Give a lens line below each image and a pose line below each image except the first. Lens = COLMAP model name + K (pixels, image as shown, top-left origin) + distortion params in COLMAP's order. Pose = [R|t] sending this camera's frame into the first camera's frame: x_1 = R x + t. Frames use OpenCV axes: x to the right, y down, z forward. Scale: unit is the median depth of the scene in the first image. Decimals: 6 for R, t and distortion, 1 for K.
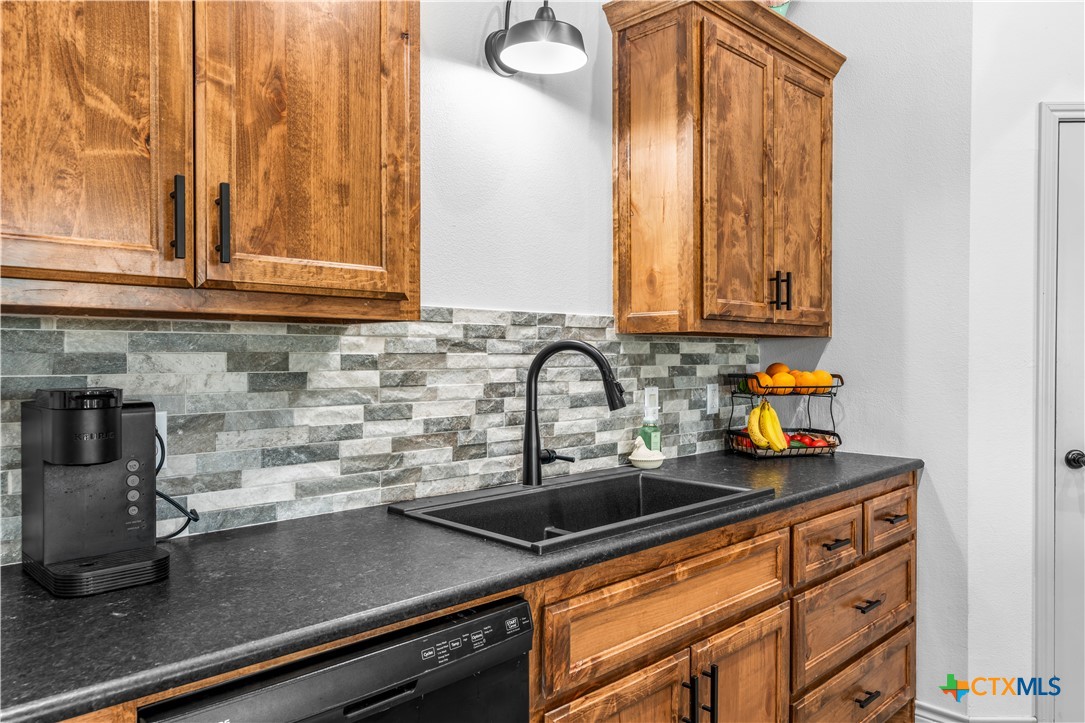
lens RADIAL K [[744.9, 0, 542.9], [0, 744.9, 355.8], [0, 0, 1]] dist [-0.006117, 0.000035]
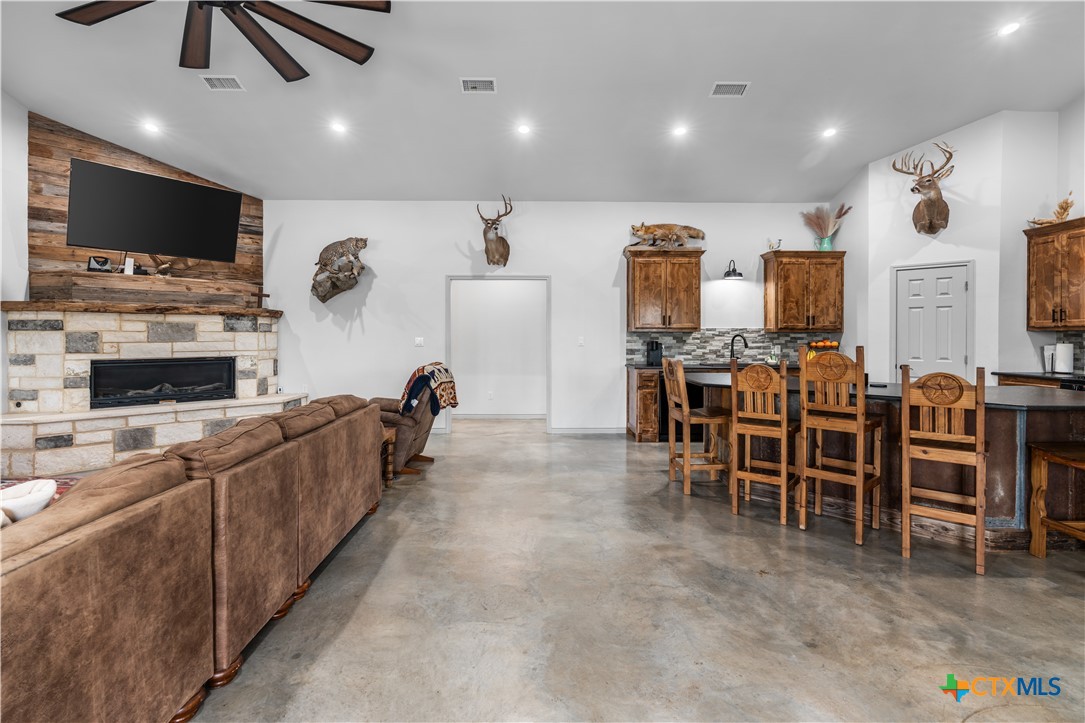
lens RADIAL K [[493.7, 0, 534.4], [0, 493.7, 337.5], [0, 0, 1]] dist [-0.005283, 0.000525]
pose [[0.730531, -0.002024, -0.682877, 1.112050], [-0.001129, 0.999991, -0.004172, 0.014135], [0.682879, 0.003819, 0.730522, -2.023312]]
